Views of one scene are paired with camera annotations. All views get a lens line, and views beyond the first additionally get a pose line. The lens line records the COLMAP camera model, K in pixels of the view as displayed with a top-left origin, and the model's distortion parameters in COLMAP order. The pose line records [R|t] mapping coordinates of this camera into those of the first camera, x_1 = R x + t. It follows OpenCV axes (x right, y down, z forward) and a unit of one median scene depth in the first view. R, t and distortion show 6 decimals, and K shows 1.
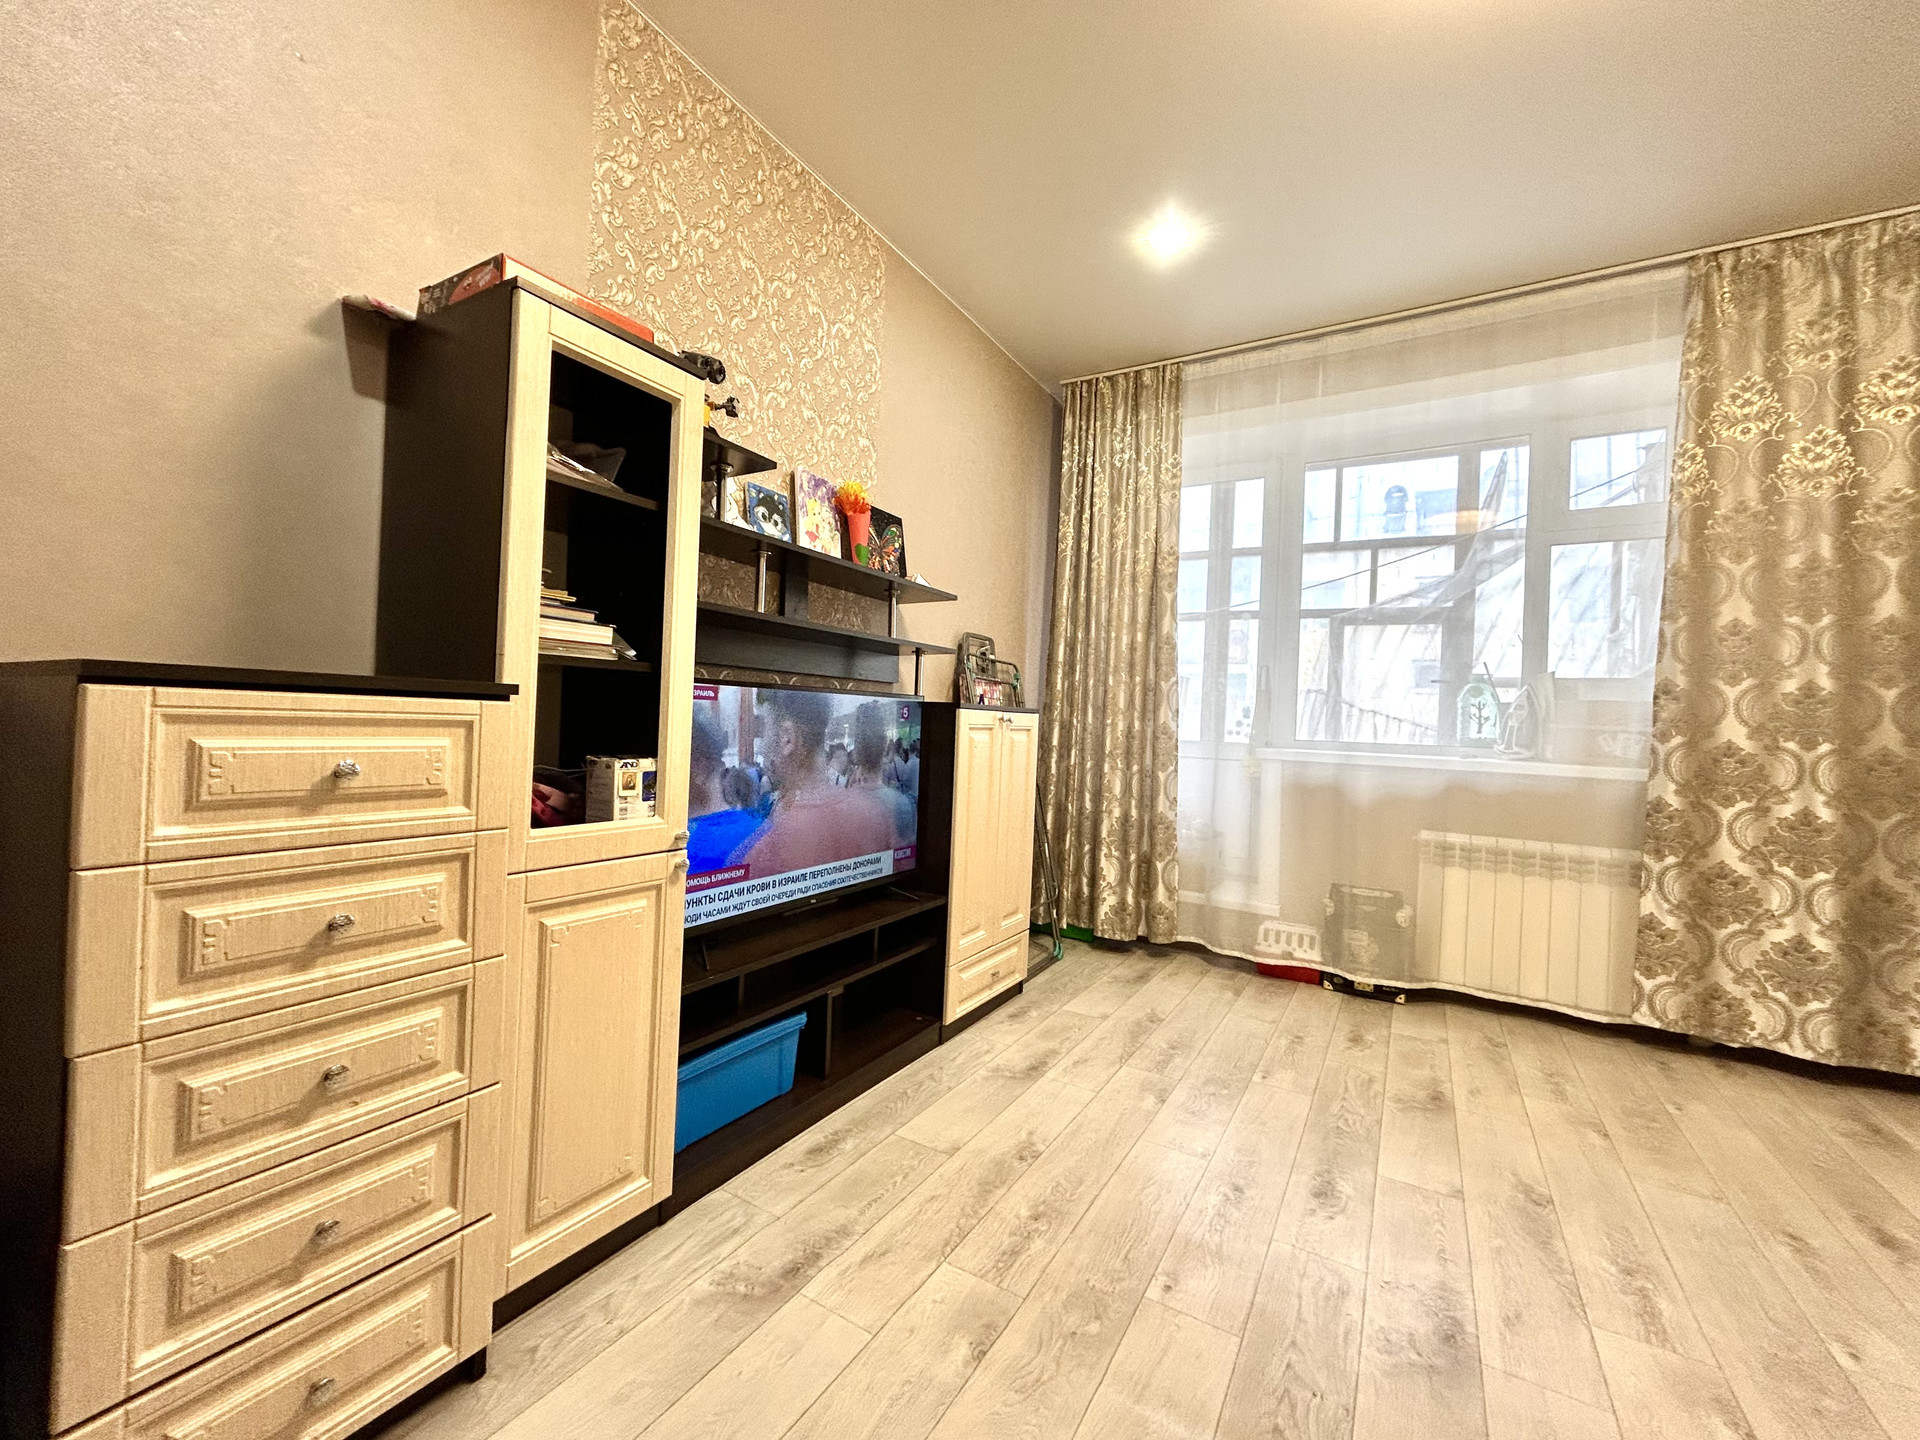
lens RADIAL K [[768.8, 0, 957.8], [0, 768.8, 715.7], [0, 0, 1]] dist [-0.002109, 0.001310]
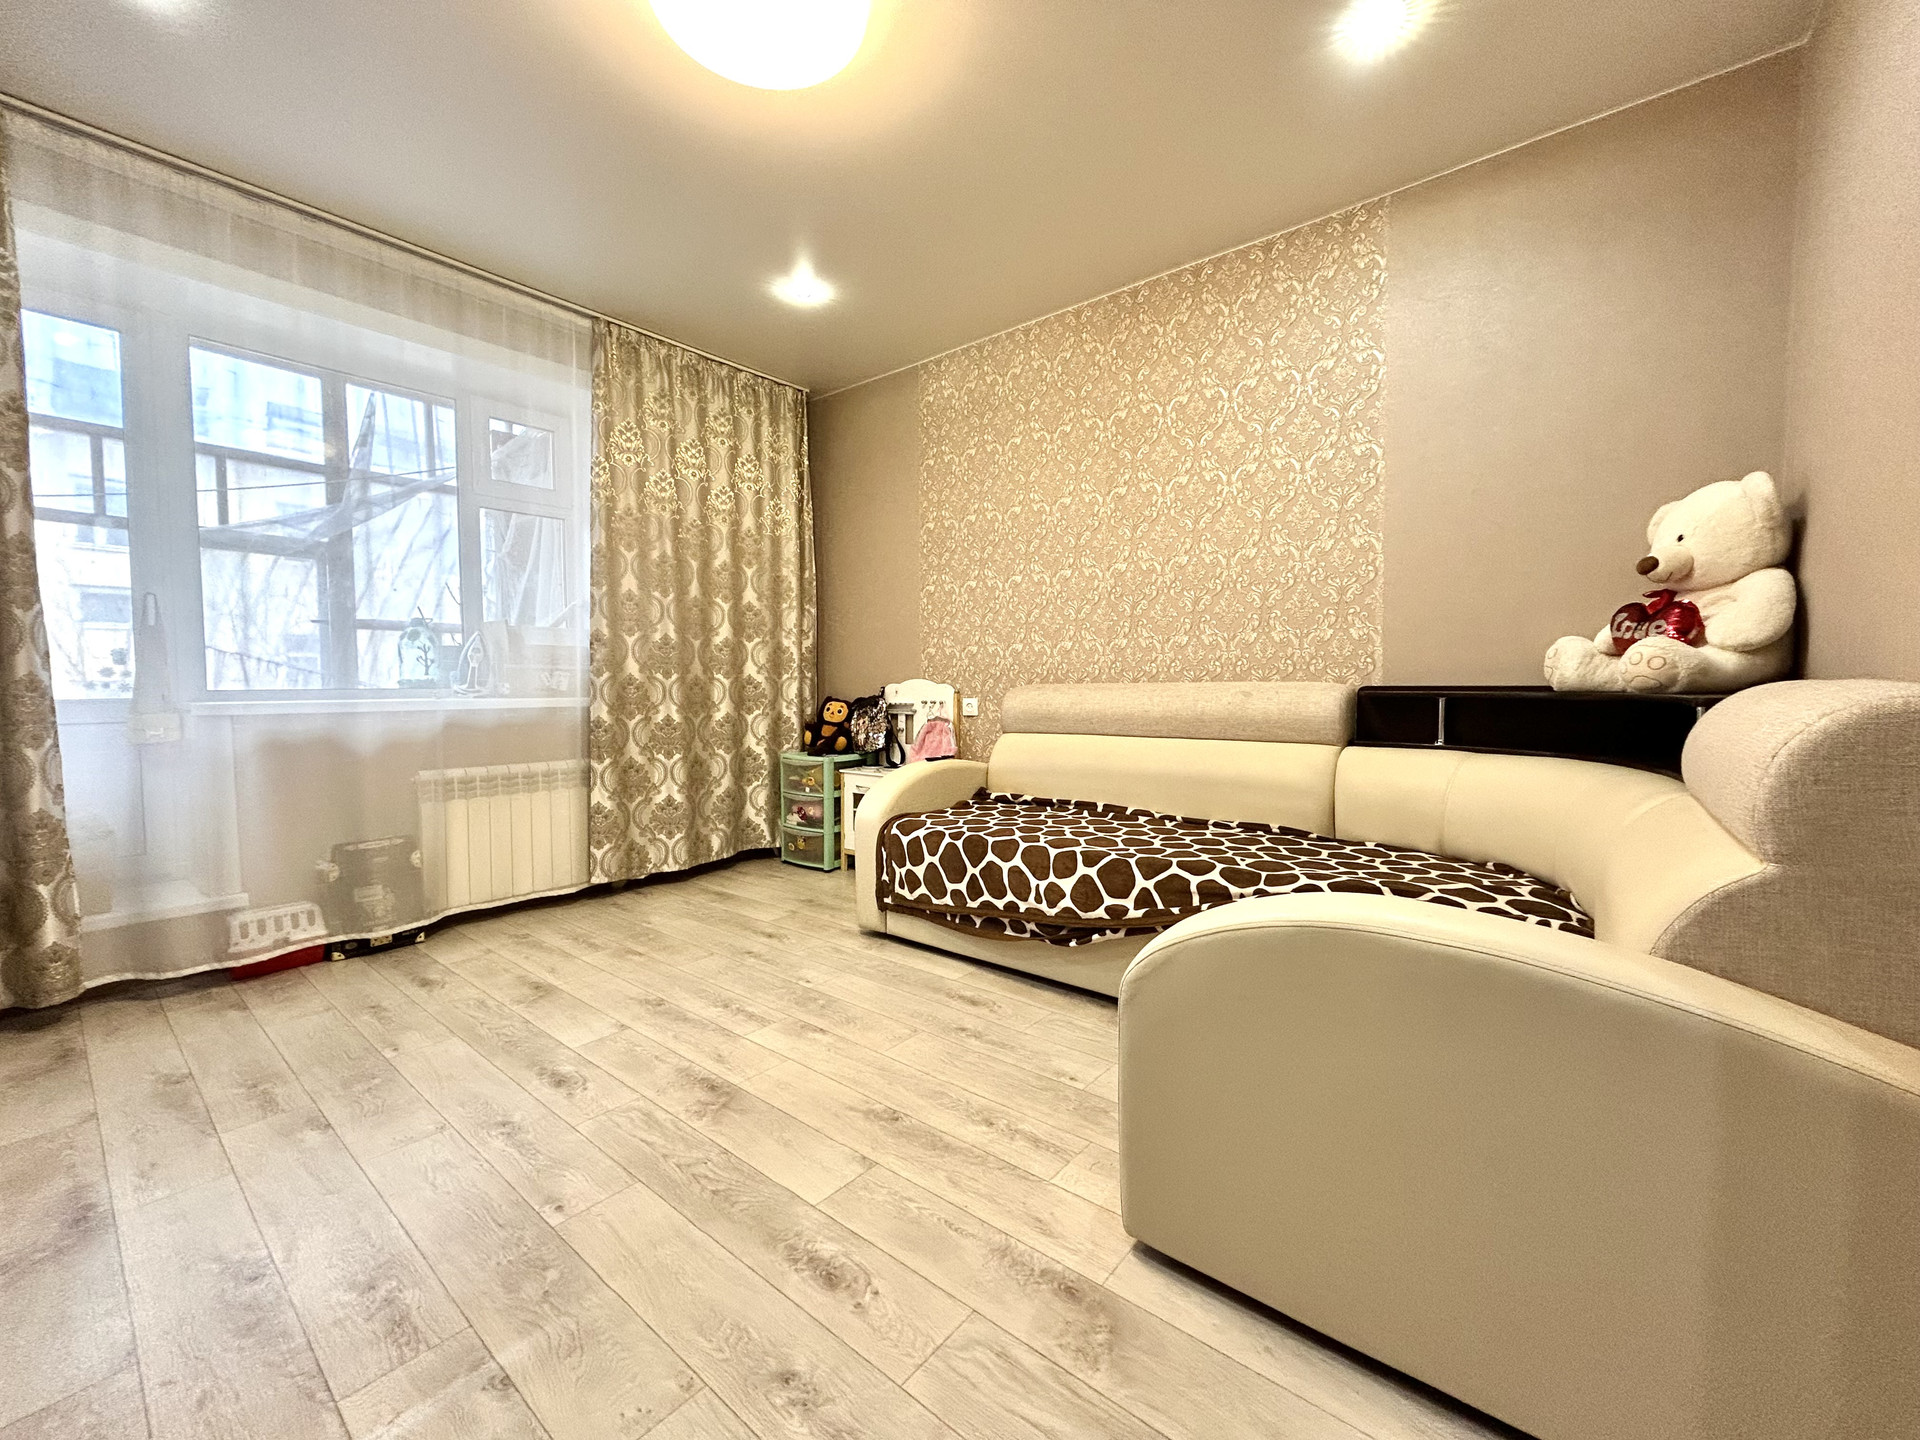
lens RADIAL K [[768.8, 0, 953.4], [0, 768.8, 716.4], [0, 0, 1]] dist [-0.002109, 0.001310]
pose [[0.150281, -0.082802, 0.985170, -0.342971], [0.007437, 0.996553, 0.082624, -0.002730], [-0.988615, -0.005090, 0.150379, 0.173539]]
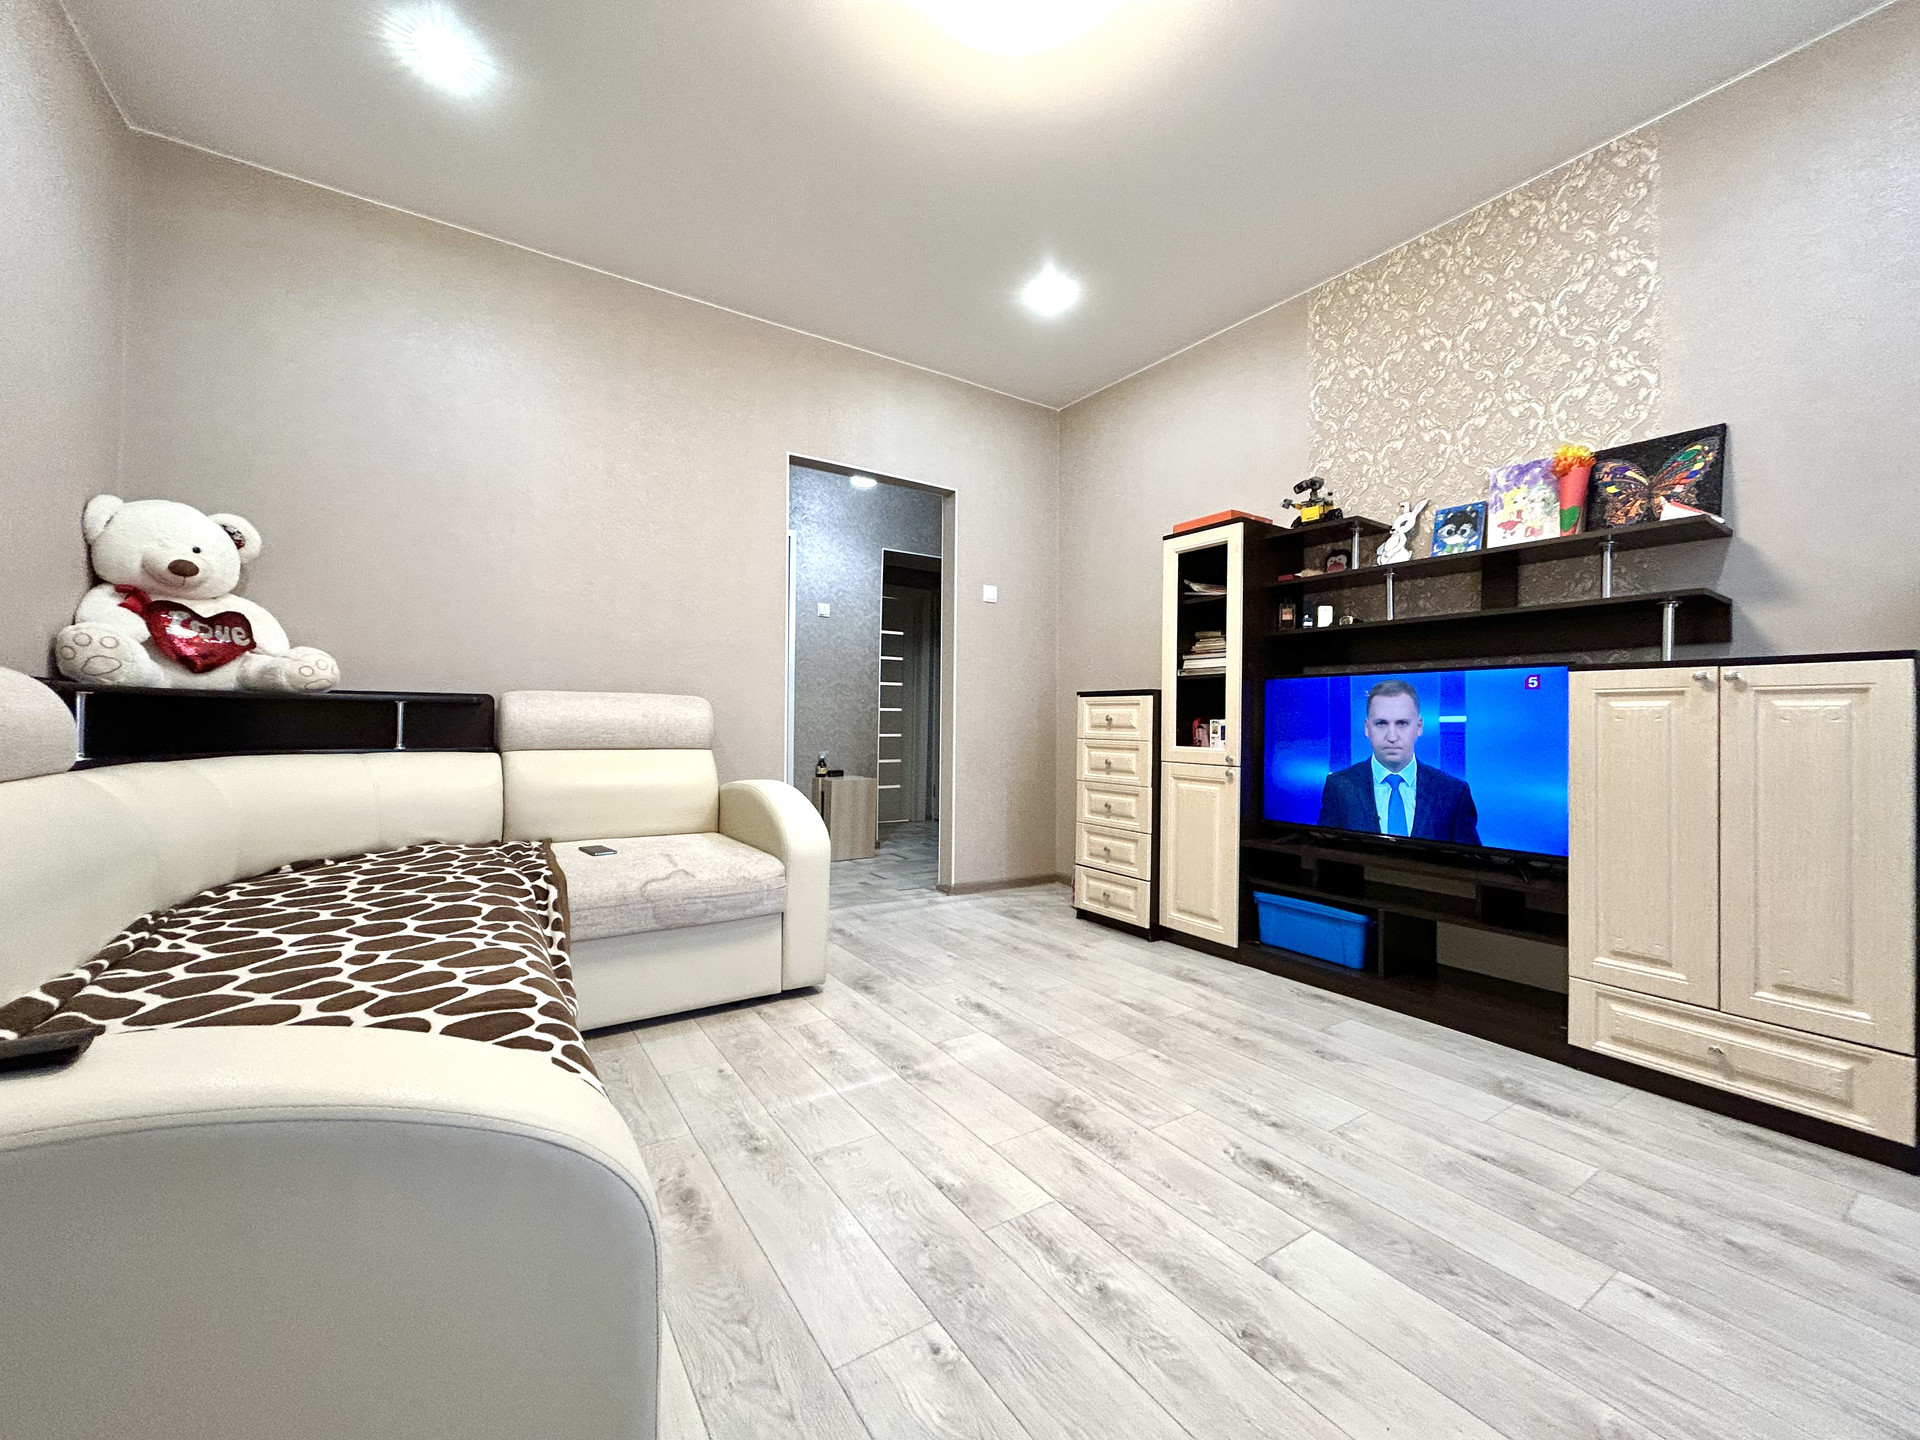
lens RADIAL K [[768.8, 0, 951.4], [0, 768.8, 725.9], [0, 0, 1]] dist [-0.002109, 0.001310]
pose [[-0.433441, -0.042048, -0.900201, 1.002617], [-0.026795, 0.999071, -0.033765, 0.092288], [0.900784, 0.009485, -0.434165, 0.708979]]
